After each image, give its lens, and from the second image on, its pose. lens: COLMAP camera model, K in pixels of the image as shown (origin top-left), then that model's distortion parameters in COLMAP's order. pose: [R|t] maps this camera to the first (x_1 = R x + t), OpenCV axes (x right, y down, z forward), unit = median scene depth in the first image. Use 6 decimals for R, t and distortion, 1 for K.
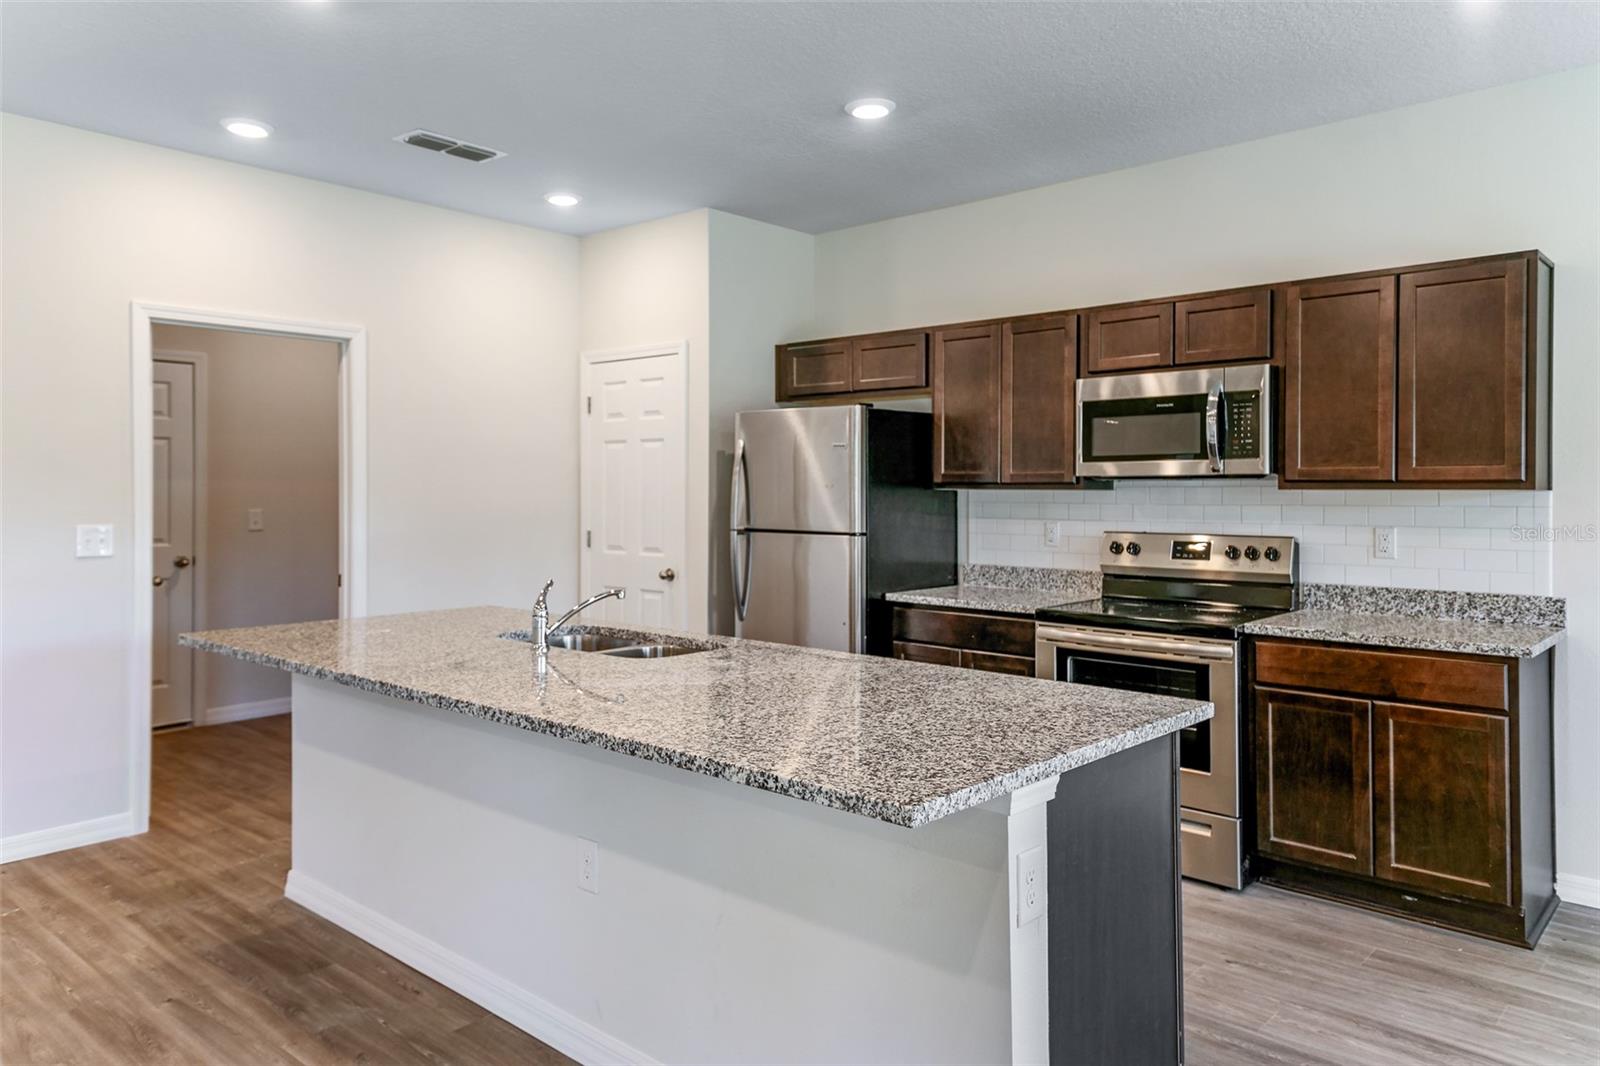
lens RADIAL K [[1076.9, 0, 802.1], [0, 1076.9, 483.2], [0, 0, 1]] dist [0.062723, 0.001254]
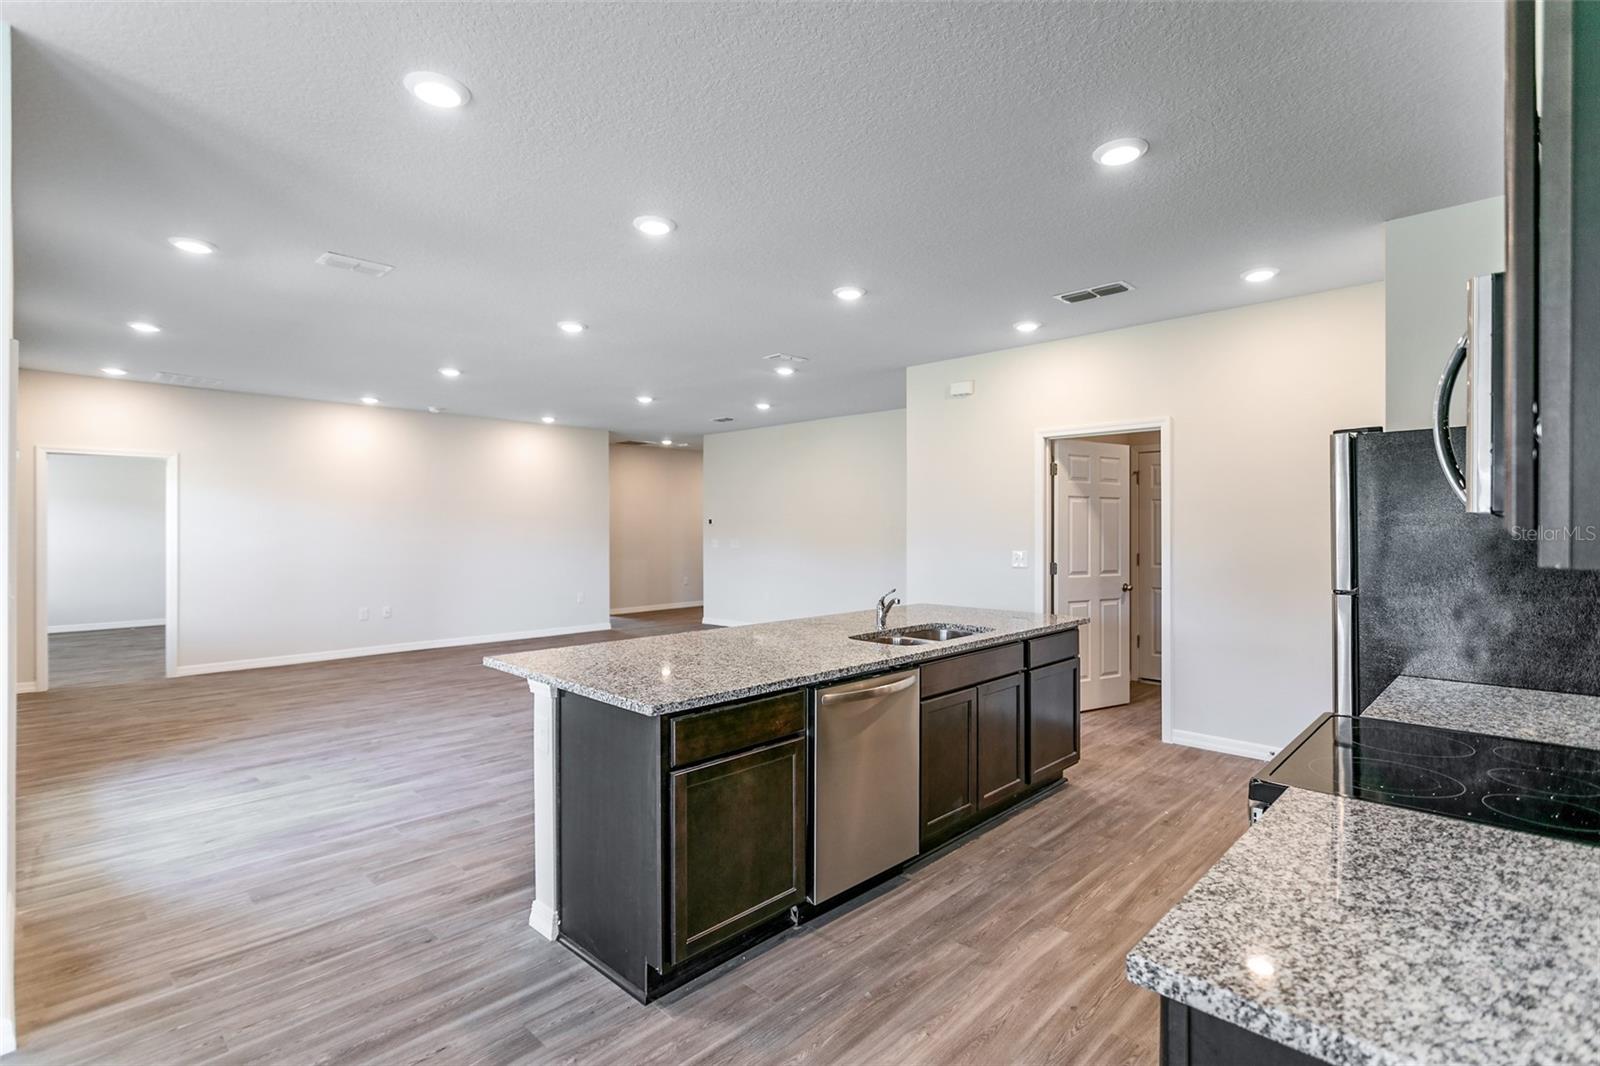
lens RADIAL K [[766.3, 0, 802.7], [0, 766.3, 526.0], [0, 0, 1]] dist [0.000387, -0.000563]
pose [[-0.038907, -0.003722, -0.999236, 0.728977], [0.006351, 0.999972, -0.003972, -0.003059], [0.999223, -0.006501, -0.038883, 0.695512]]
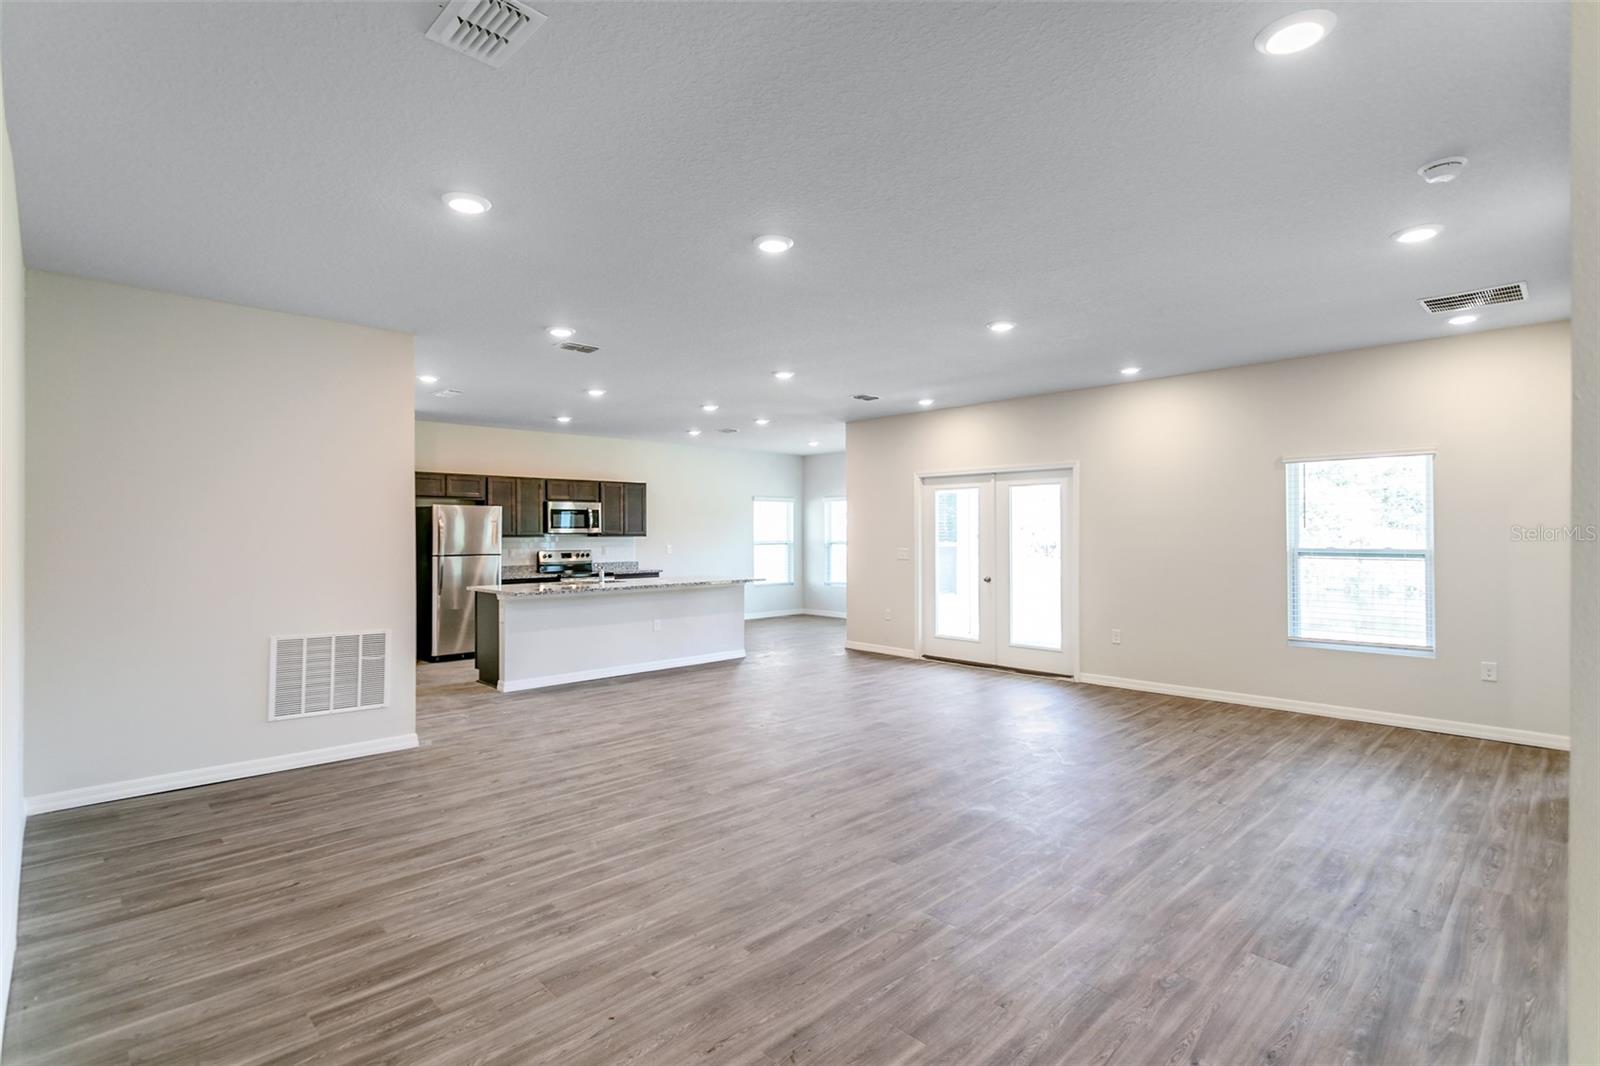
lens RADIAL K [[755.4, 0, 796.3], [0, 755.4, 528.3], [0, 0, 1]] dist [-0.001482, -0.000197]
pose [[0.079972, 0.004299, 0.996788, -1.990553], [-0.000633, 0.999991, -0.004262, -0.011940], [-0.996797, -0.000290, 0.079974, 0.126893]]
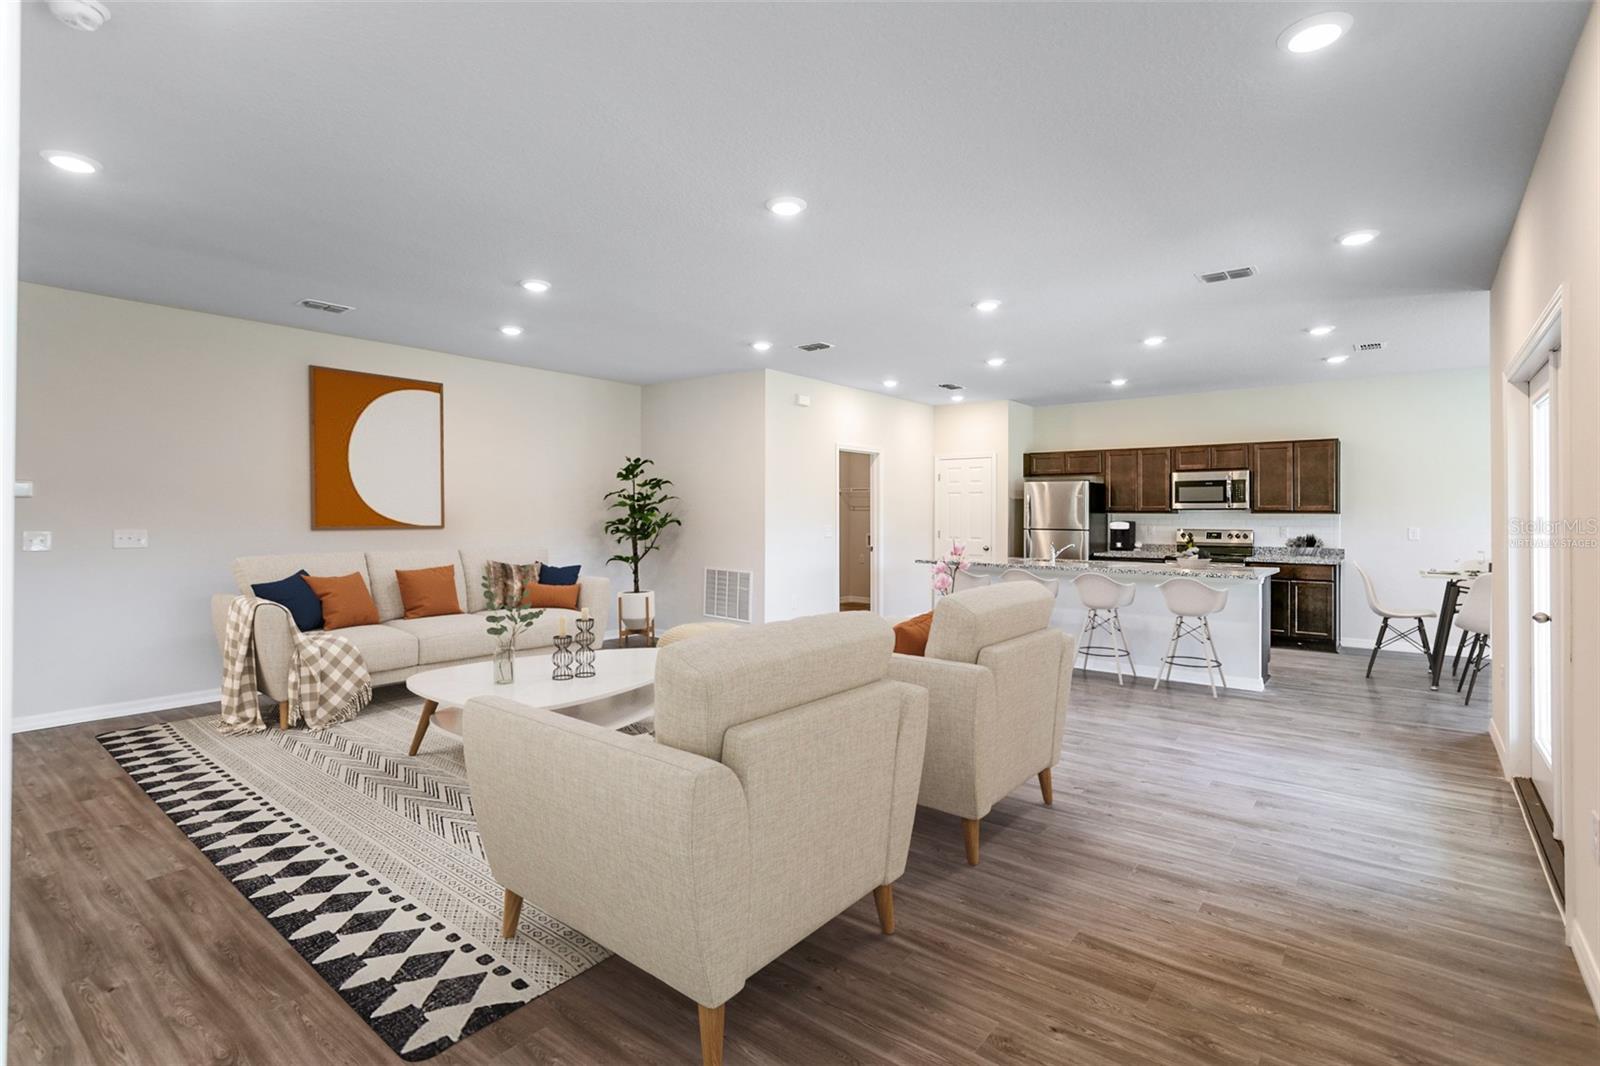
lens RADIAL K [[759.7, 0, 807.0], [0, 759.7, 509.7], [0, 0, 1]] dist [0.002795, 0.000107]
pose [[0.997933, 0.002715, 0.064200, -0.843070], [-0.002780, 0.999996, 0.000923, -0.002993], [-0.064197, -0.001100, 0.997937, -0.911057]]
